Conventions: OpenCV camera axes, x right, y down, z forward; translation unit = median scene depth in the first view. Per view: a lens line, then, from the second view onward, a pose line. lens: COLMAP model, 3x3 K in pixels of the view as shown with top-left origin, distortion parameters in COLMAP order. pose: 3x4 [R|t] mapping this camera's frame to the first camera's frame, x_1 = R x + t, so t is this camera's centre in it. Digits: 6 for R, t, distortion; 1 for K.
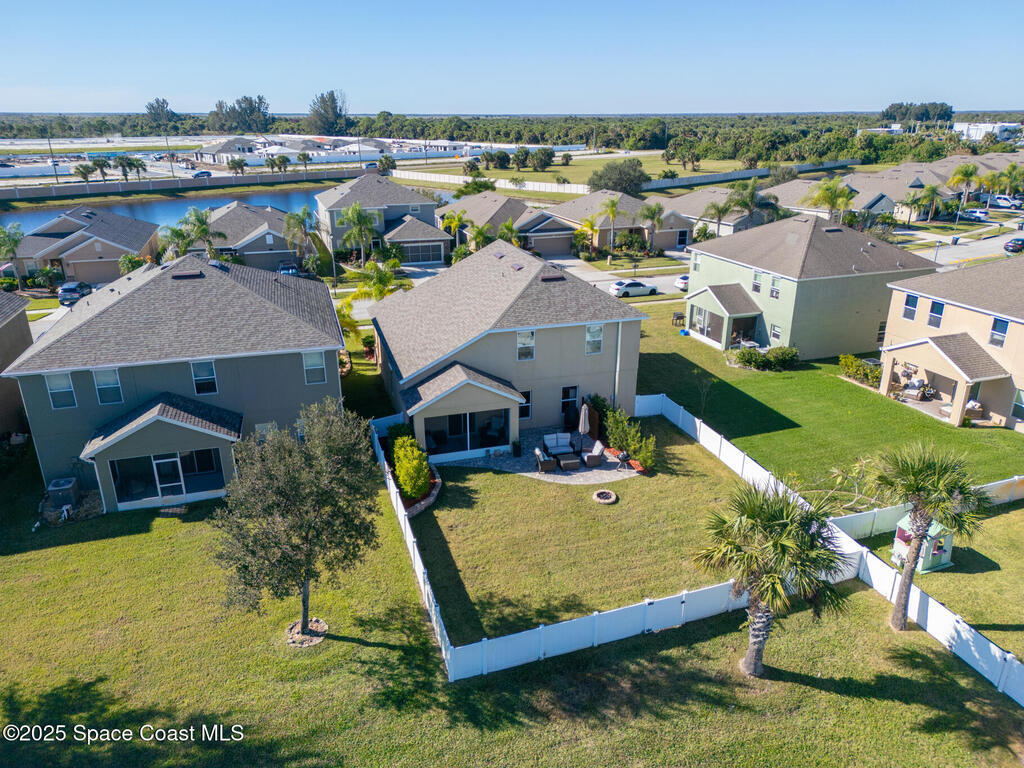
lens RADIAL K [[711.9, 0, 514.0], [0, 711.9, 385.6], [0, 0, 1]] dist [0.092366, -0.099566]
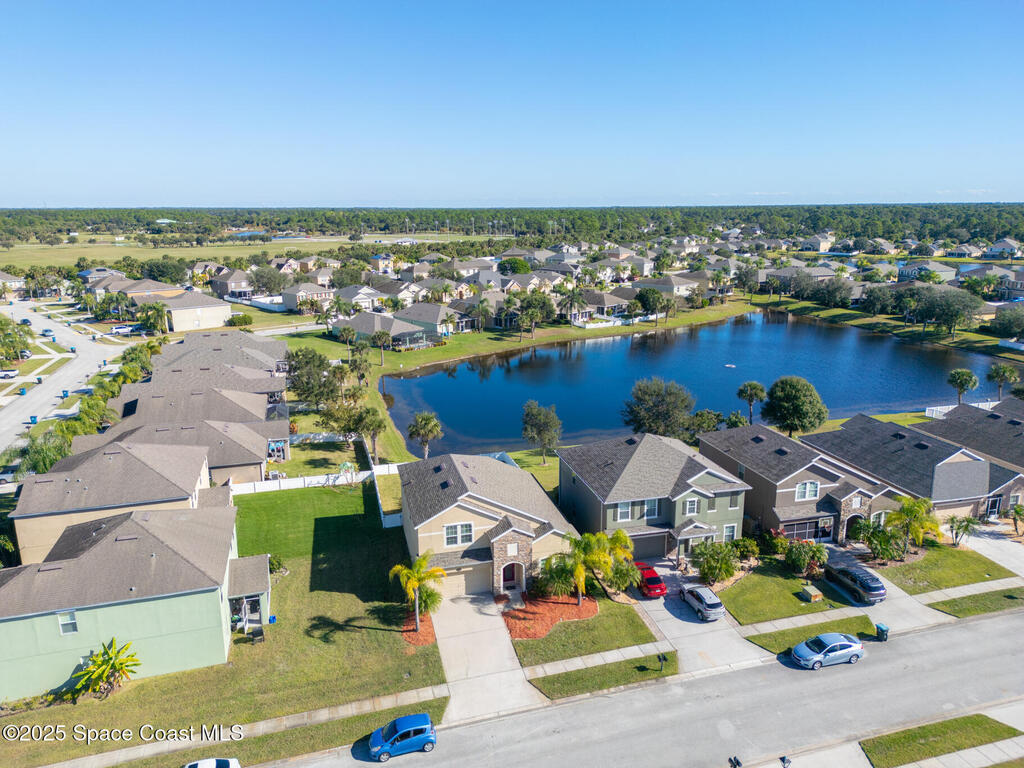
lens RADIAL K [[711.9, 0, 514.0], [0, 711.9, 385.6], [0, 0, 1]] dist [0.092366, -0.099566]
pose [[-0.998926, -0.005357, 0.046013, -0.181954], [0.021812, 0.821896, 0.569220, -1.240482], [-0.040867, 0.569612, -0.820897, 2.280831]]
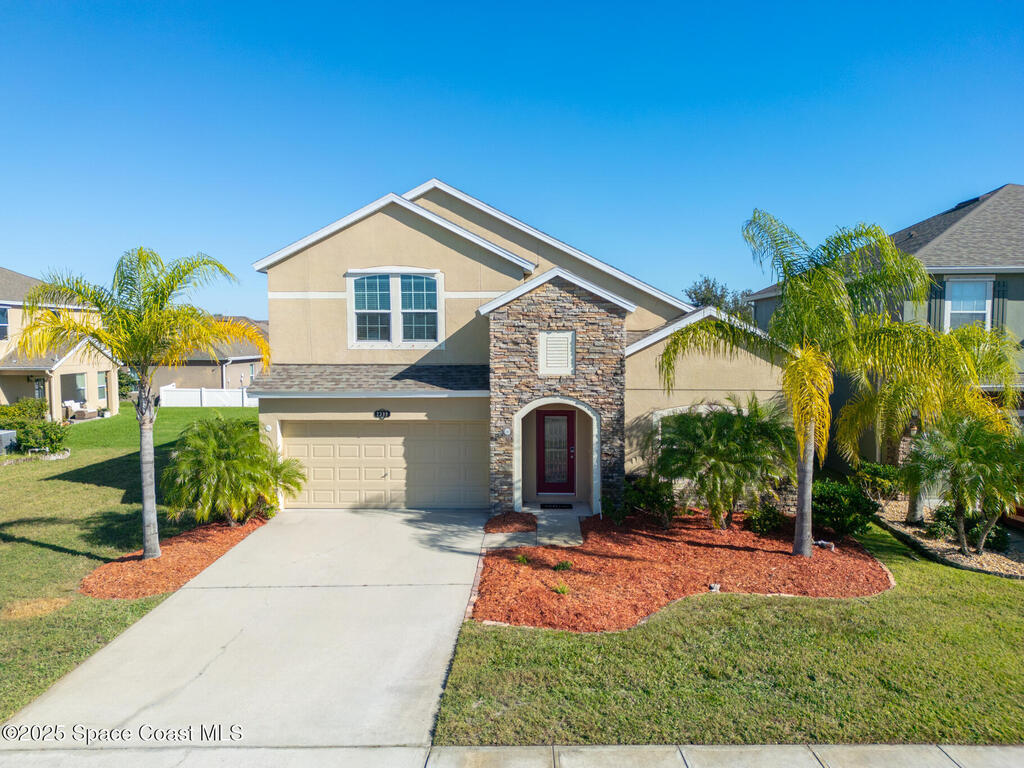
lens RADIAL K [[711.9, 0, 514.0], [0, 711.9, 385.6], [0, 0, 1]] dist [0.092366, -0.099566]
pose [[-0.944049, -0.019232, 0.329244, -0.229579], [0.119441, 0.910594, 0.395666, -0.308250], [-0.307417, 0.412853, -0.857349, 1.666823]]
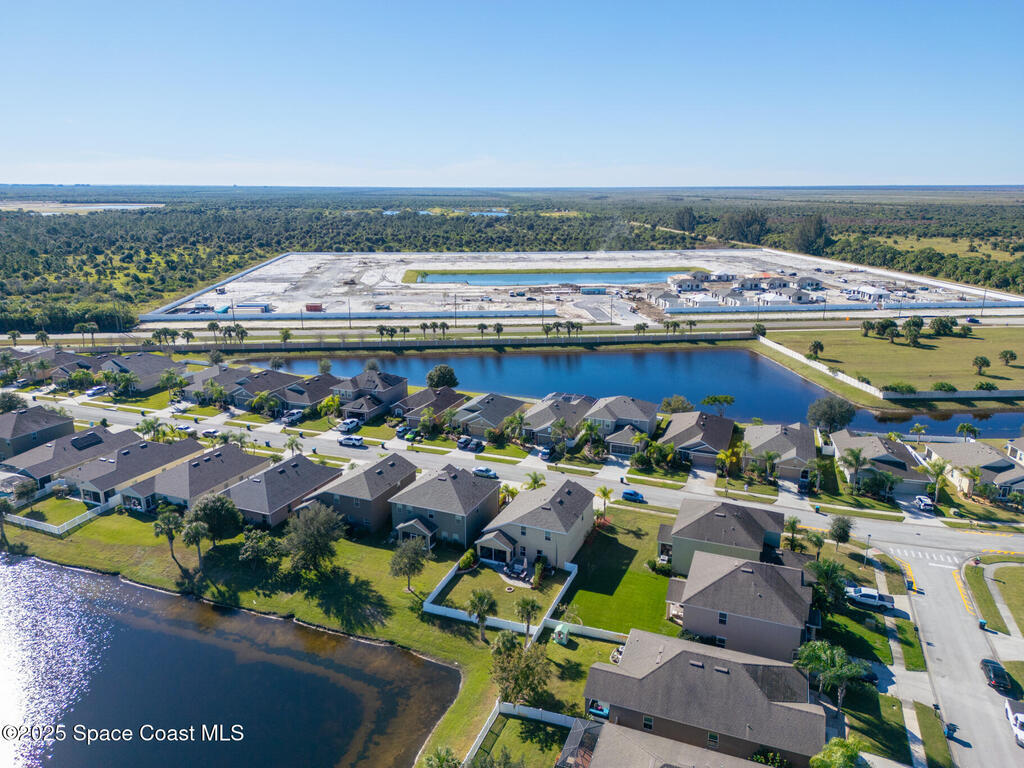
lens RADIAL K [[711.9, 0, 514.0], [0, 711.9, 385.6], [0, 0, 1]] dist [0.092366, -0.099566]
pose [[0.766720, 0.174263, -0.617878, 1.547393], [-0.228164, 0.973585, -0.008543, -0.552610], [0.600068, 0.147527, 0.786228, -1.261787]]
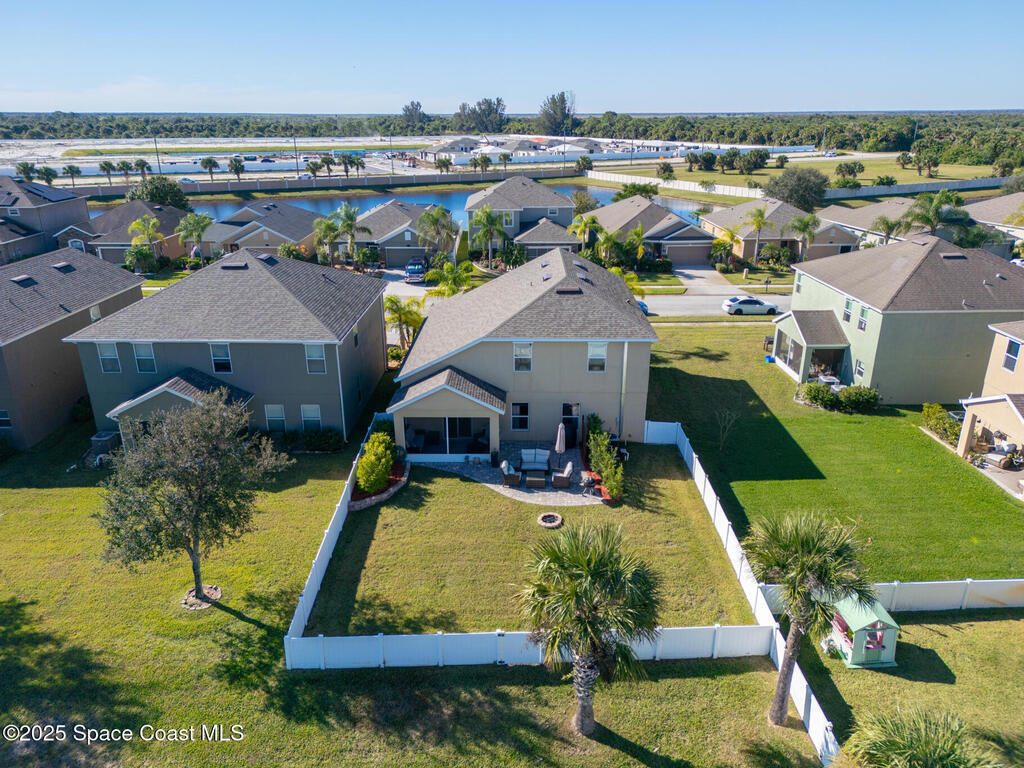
lens RADIAL K [[711.9, 0, 514.0], [0, 711.9, 385.6], [0, 0, 1]] dist [0.092366, -0.099566]
pose [[0.952237, 0.107700, -0.285738, 0.276014], [-0.107367, 0.994076, 0.016879, -0.030302], [0.285863, 0.014606, 0.958159, 0.044561]]
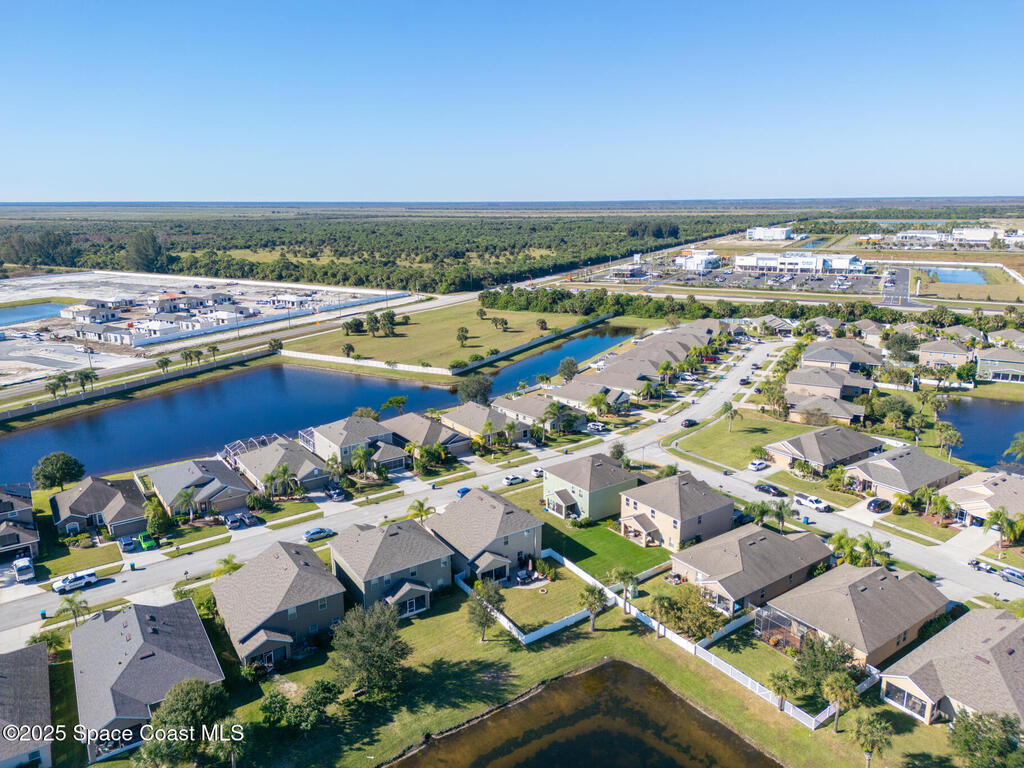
lens RADIAL K [[711.9, 0, 514.0], [0, 711.9, 385.6], [0, 0, 1]] dist [0.092366, -0.099566]
pose [[0.959009, -0.076178, 0.272943, -0.655644], [0.105070, 0.990122, -0.092832, -0.383473], [-0.263175, 0.117705, 0.957541, -1.751502]]
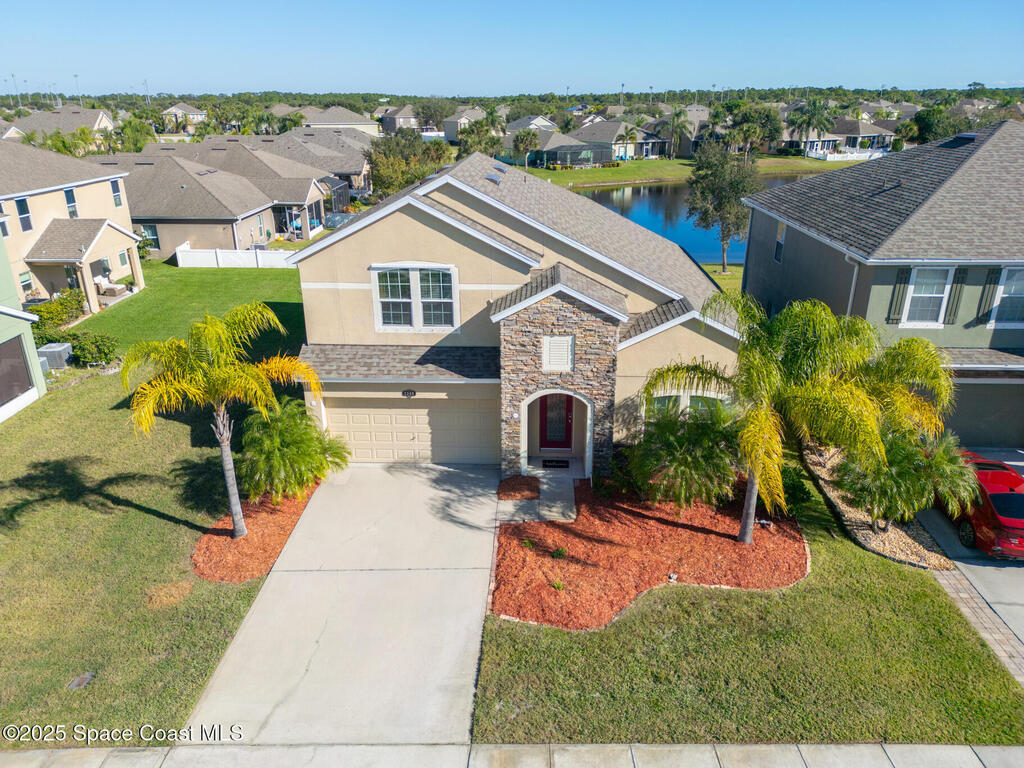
lens RADIAL K [[711.9, 0, 514.0], [0, 711.9, 385.6], [0, 0, 1]] dist [0.092366, -0.099566]
pose [[-0.943114, -0.118968, 0.310454, -0.239821], [0.121106, 0.746700, 0.654043, -0.460765], [-0.309627, 0.654435, -0.689816, 1.650811]]
